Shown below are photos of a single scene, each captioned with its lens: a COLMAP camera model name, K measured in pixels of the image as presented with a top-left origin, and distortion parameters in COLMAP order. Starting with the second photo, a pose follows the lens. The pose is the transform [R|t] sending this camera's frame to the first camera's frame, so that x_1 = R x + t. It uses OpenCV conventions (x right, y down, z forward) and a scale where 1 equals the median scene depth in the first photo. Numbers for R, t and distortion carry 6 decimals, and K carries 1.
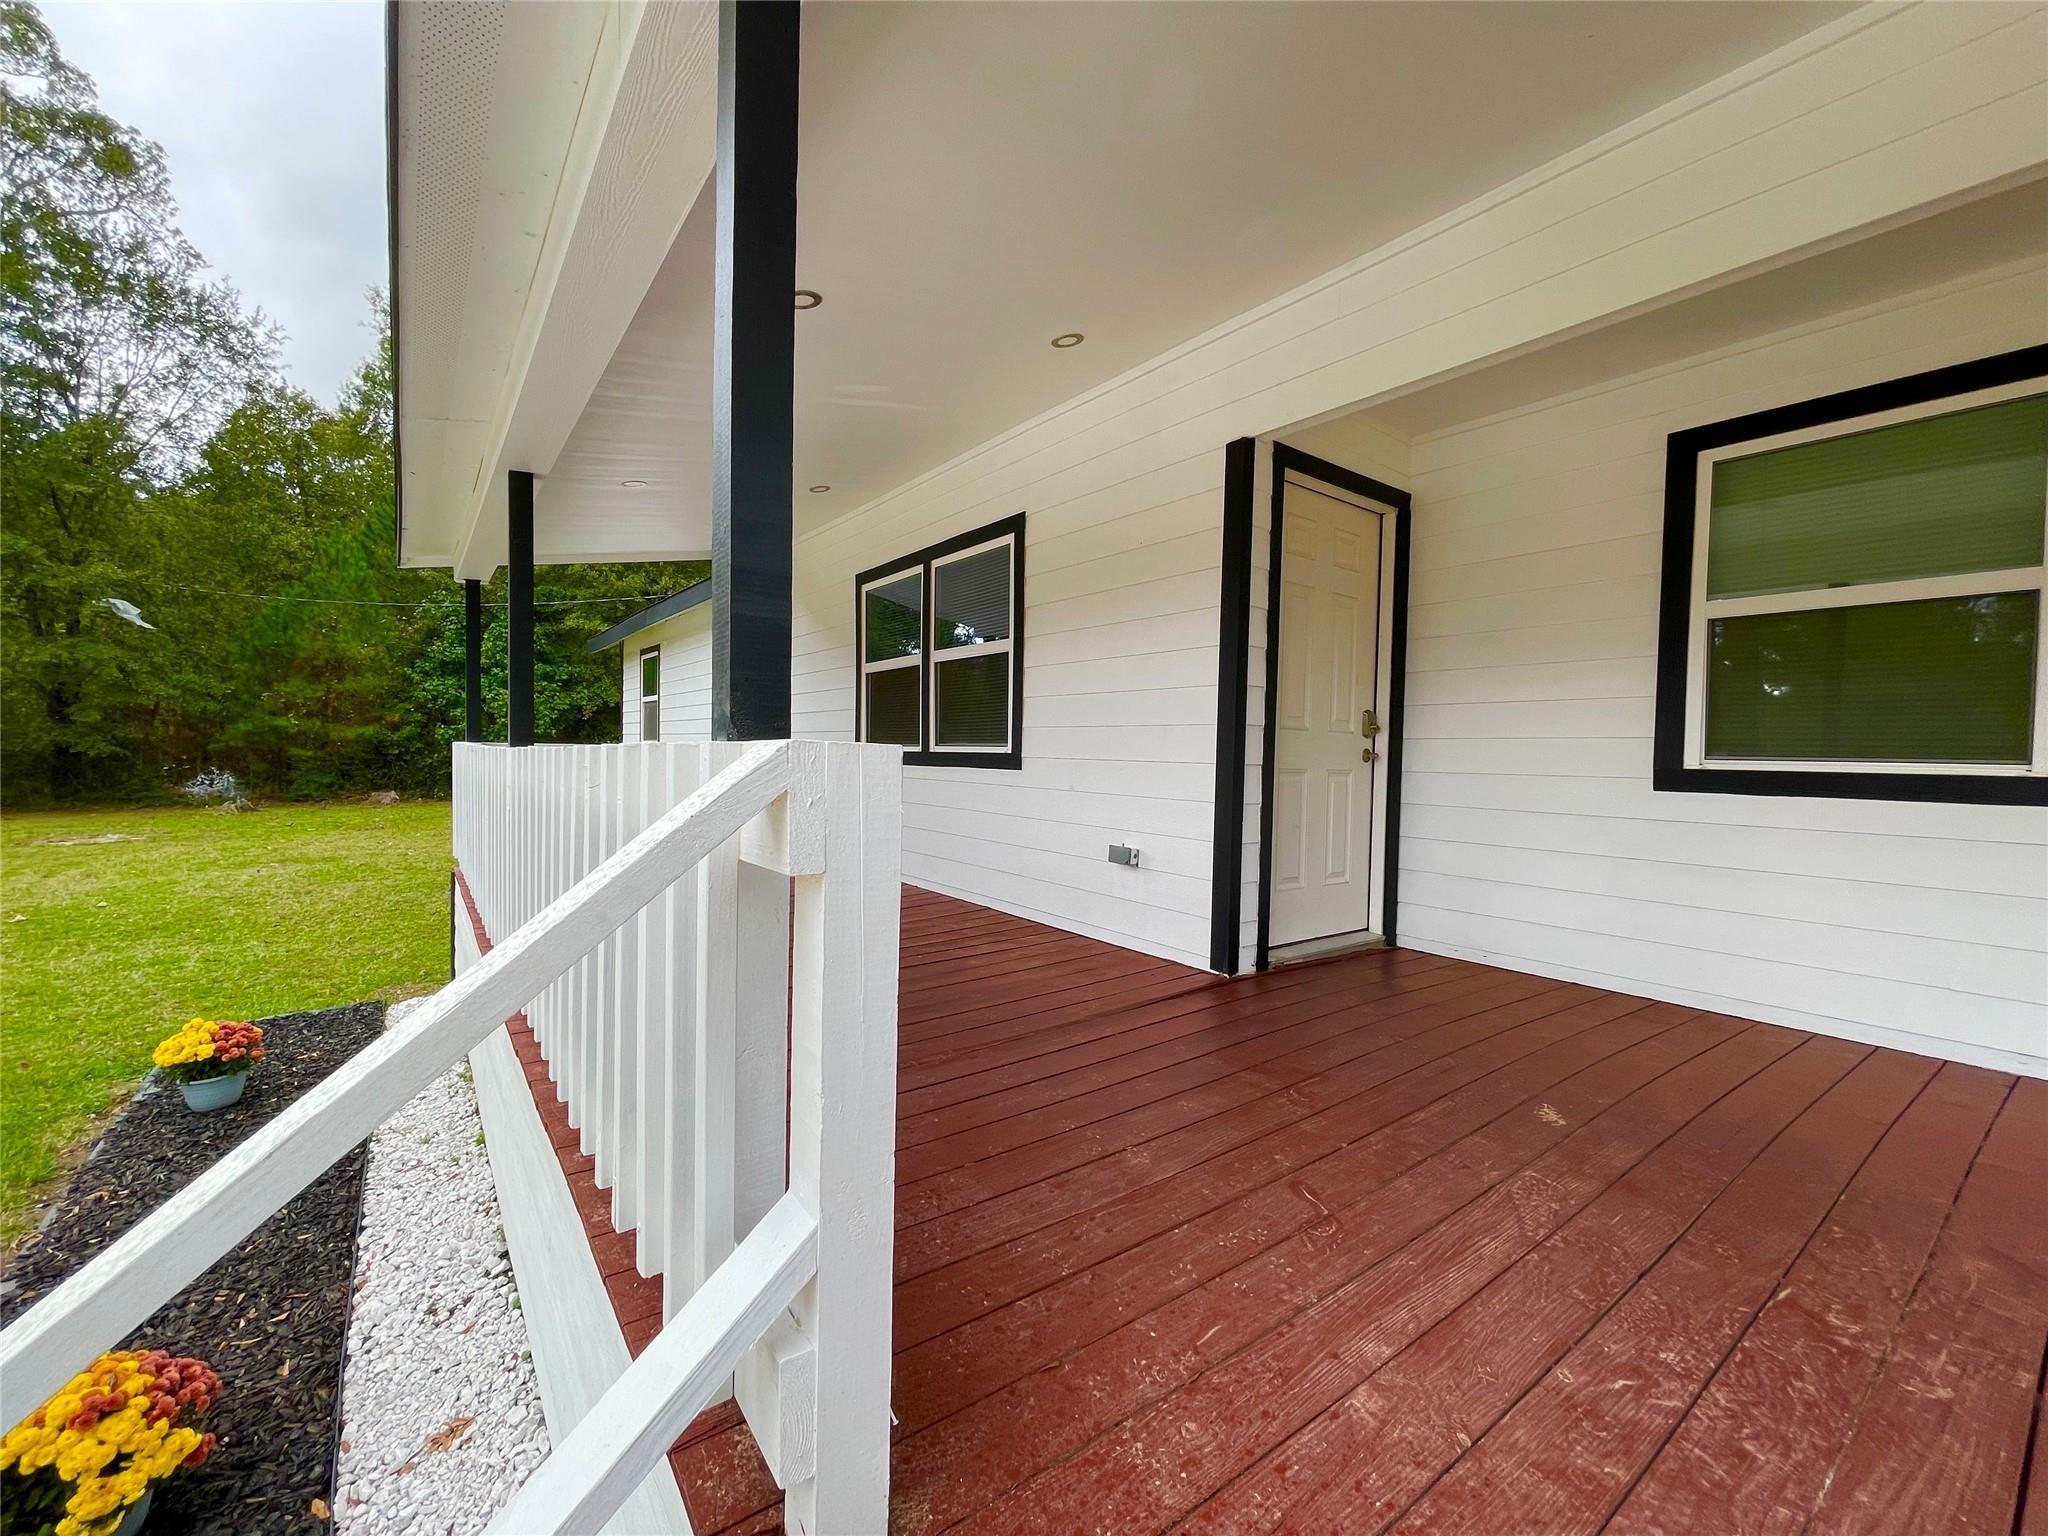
lens RADIAL K [[826.0, 0, 1025.7], [0, 826.0, 764.4], [0, 0, 1]] dist [0.001914, -0.000120]
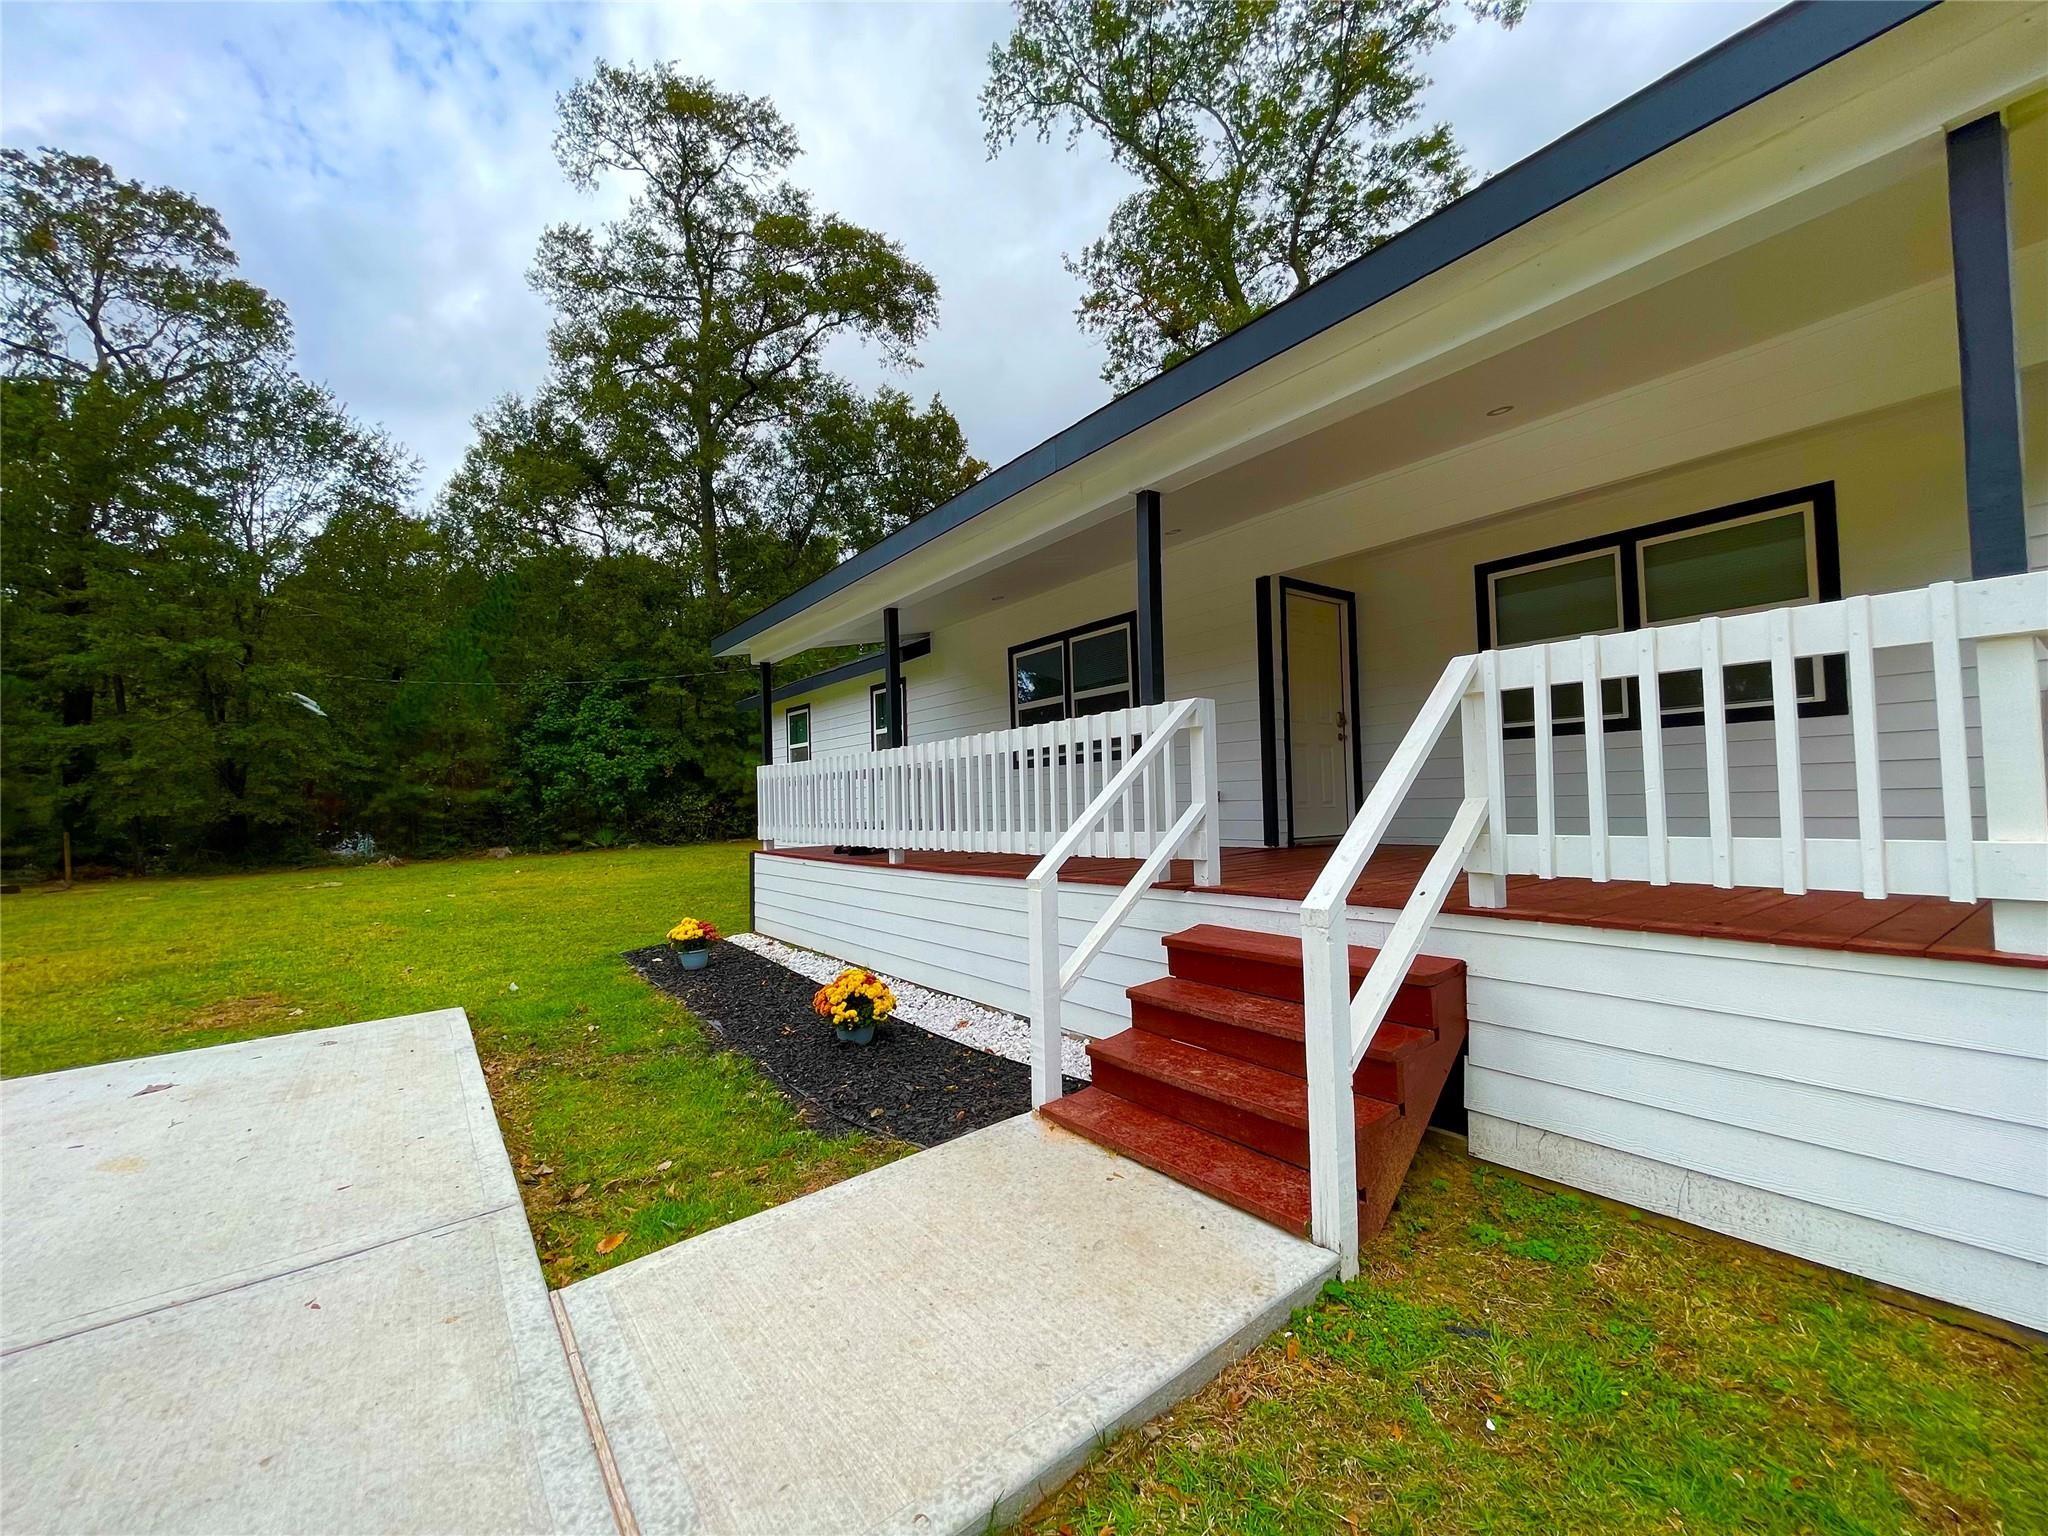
lens RADIAL K [[826.0, 0, 1013.3], [0, 826.0, 765.9], [0, 0, 1]] dist [0.001914, -0.000120]
pose [[0.998751, -0.047786, -0.014565, -0.050446], [0.046866, 0.997212, -0.058060, 0.022592], [0.017298, 0.057304, 0.998207, -0.147081]]
